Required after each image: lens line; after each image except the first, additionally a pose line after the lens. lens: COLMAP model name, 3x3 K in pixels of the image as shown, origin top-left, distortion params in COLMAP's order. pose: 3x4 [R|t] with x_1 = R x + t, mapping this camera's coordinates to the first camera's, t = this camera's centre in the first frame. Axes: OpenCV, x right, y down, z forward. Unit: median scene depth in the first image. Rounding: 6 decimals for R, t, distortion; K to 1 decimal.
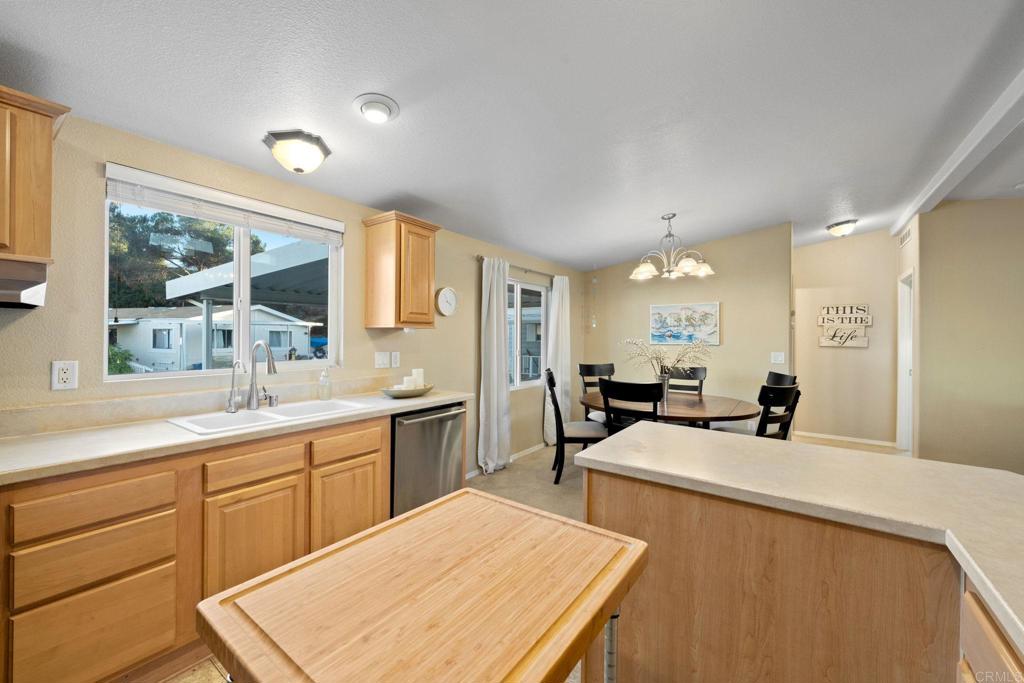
lens RADIAL K [[399.2, 0, 513.3], [0, 399.2, 336.6], [0, 0, 1]] dist [-0.001029, -0.000625]
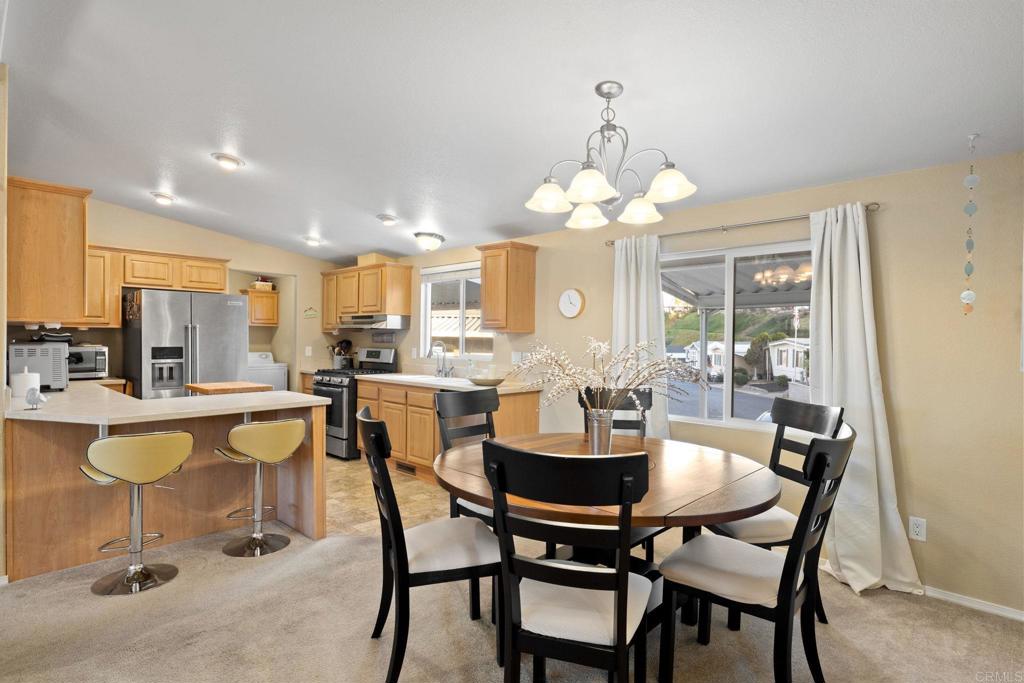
lens RADIAL K [[522.5, 0, 511.5], [0, 522.5, 343.6], [0, 0, 1]] dist [-0.004645, -0.003926]
pose [[-0.134524, -0.001722, -0.990909, 0.865517], [-0.012141, 0.999926, -0.000090, 0.009245], [0.990836, 0.012019, -0.134535, 0.808108]]
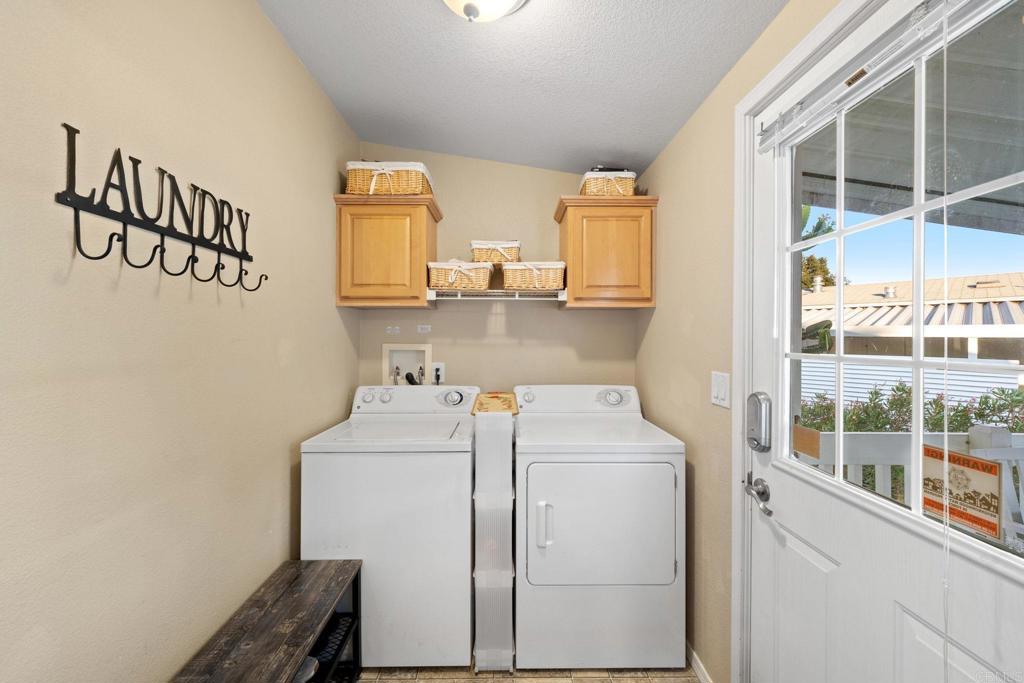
lens RADIAL K [[399.2, 0, 506.8], [0, 399.2, 341.9], [0, 0, 1]] dist [-0.001029, -0.000625]
pose [[-0.803576, -0.007970, -0.595149, -0.509652], [-0.011275, 0.999935, 0.001833, -0.002314], [0.595096, 0.008183, -0.803613, -0.030872]]
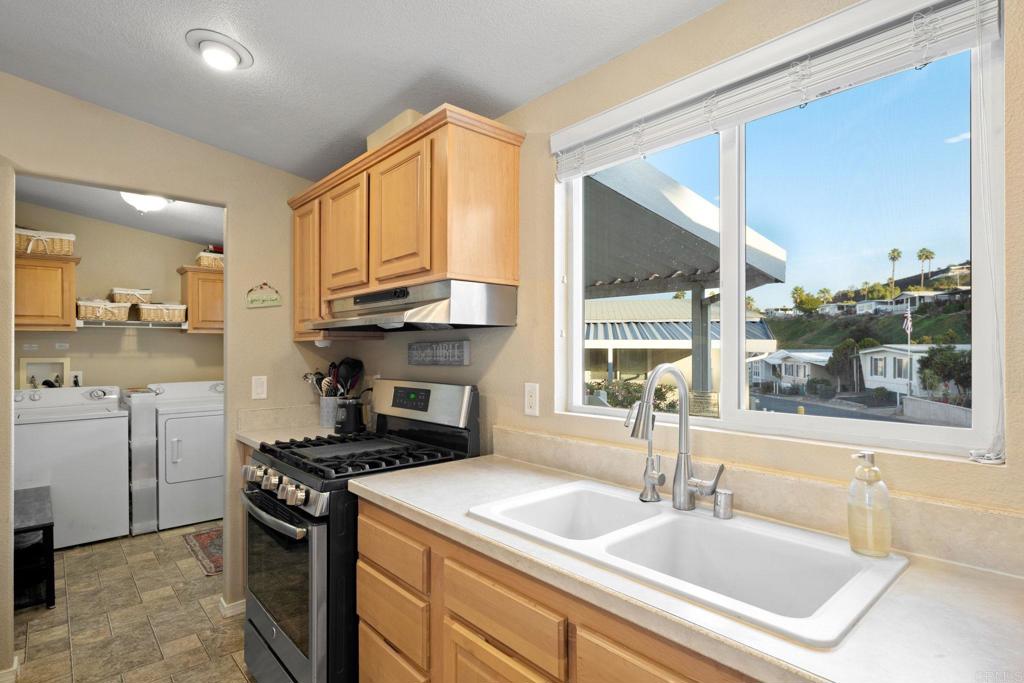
lens RADIAL K [[522.5, 0, 517.3], [0, 522.5, 348.9], [0, 0, 1]] dist [-0.004645, -0.003926]
pose [[-0.206008, -0.010815, -0.978491, 0.003295], [0.002144, 0.999932, -0.011503, -0.000243], [0.978548, -0.004467, -0.205971, 0.458785]]
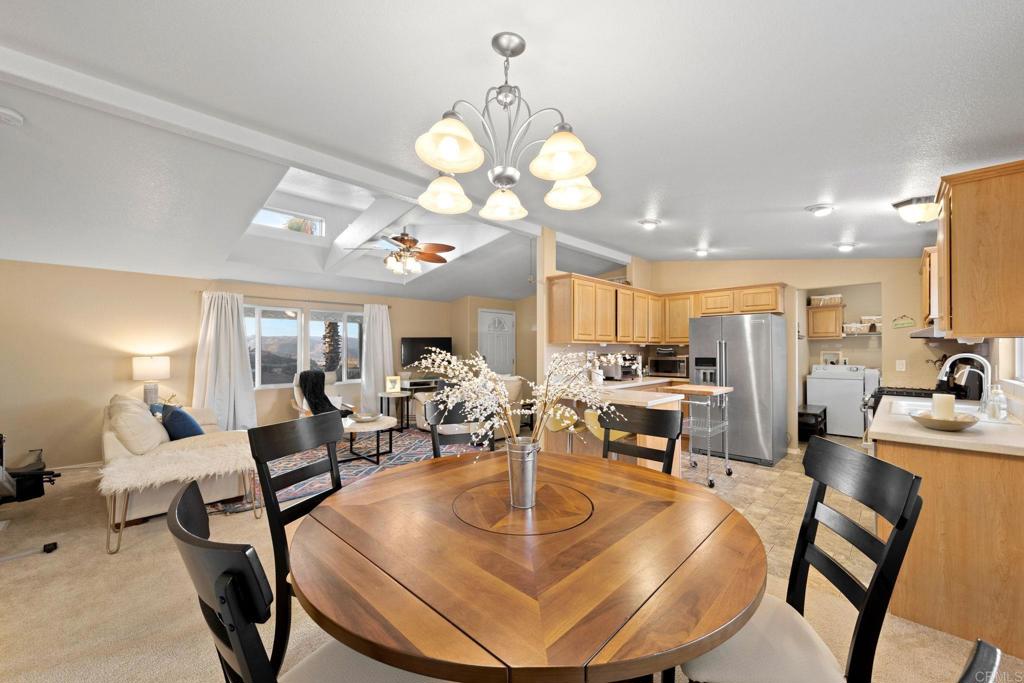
lens RADIAL K [[399.2, 0, 511.4], [0, 399.2, 347.5], [0, 0, 1]] dist [-0.001029, -0.000625]
pose [[-0.988296, -0.007911, 0.152344, 0.266111], [-0.008277, 0.999964, -0.001771, 0.002184], [-0.152325, -0.003011, -0.988326, 1.170540]]
